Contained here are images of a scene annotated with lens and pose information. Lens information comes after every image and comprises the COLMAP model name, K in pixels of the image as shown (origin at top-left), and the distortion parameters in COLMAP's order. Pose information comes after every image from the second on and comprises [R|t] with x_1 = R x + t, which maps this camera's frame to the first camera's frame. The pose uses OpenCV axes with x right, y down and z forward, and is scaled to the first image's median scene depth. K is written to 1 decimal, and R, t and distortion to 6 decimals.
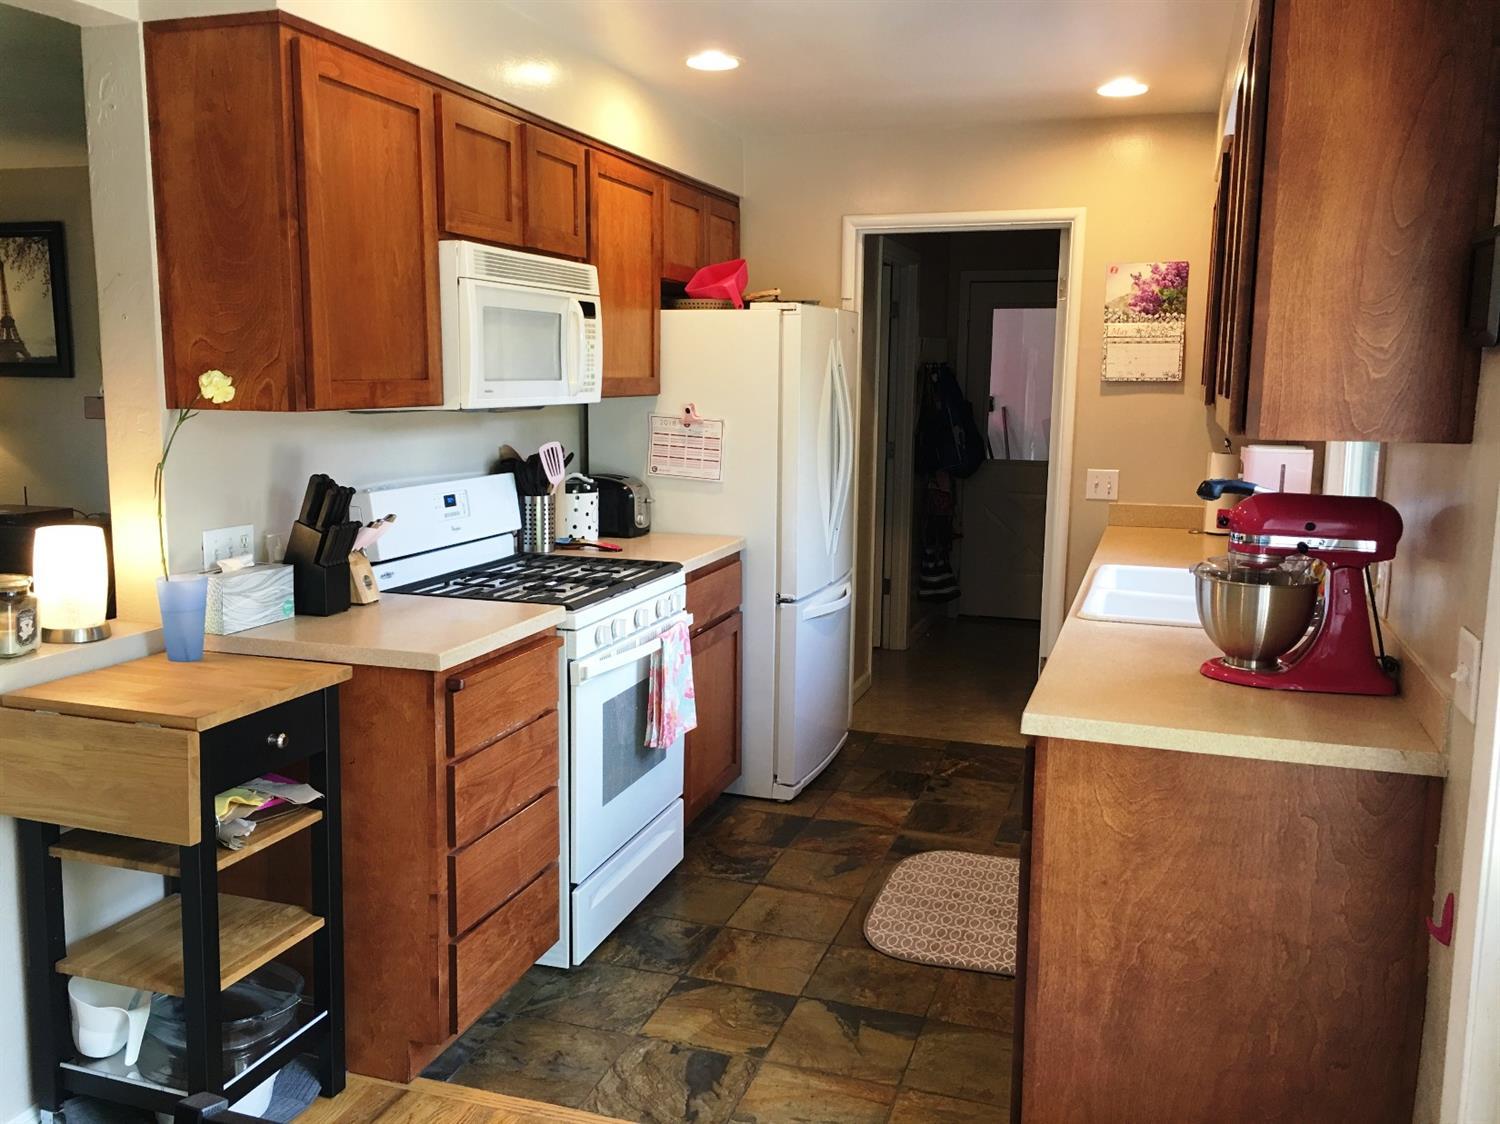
lens RADIAL K [[1265.8, 0, 750.0], [0, 1265.8, 550.8], [0, 0, 1]] dist [0.073938, -0.087560]
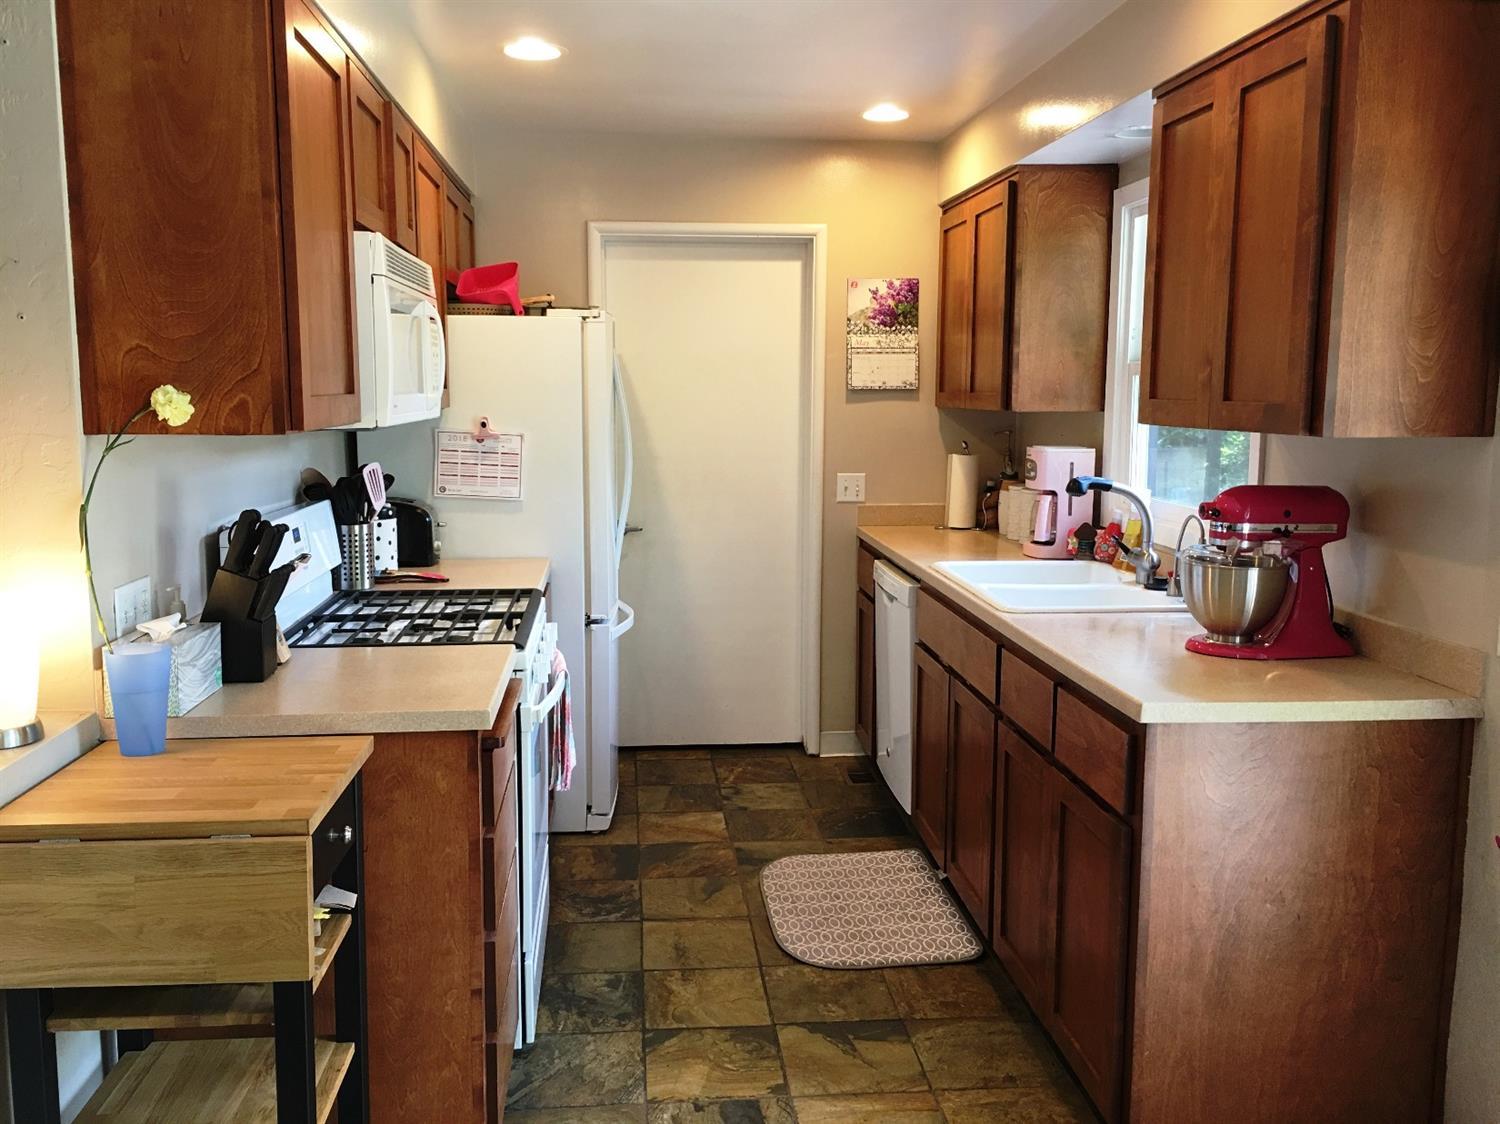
lens RADIAL K [[1265.8, 0, 750.0], [0, 1265.8, 550.8], [0, 0, 1]] dist [0.073938, -0.087560]
pose [[0.918020, -0.059679, 0.392018, -0.349856], [0.062667, 0.998021, 0.005182, -0.017114], [-0.391552, 0.019809, 0.919943, 0.111195]]
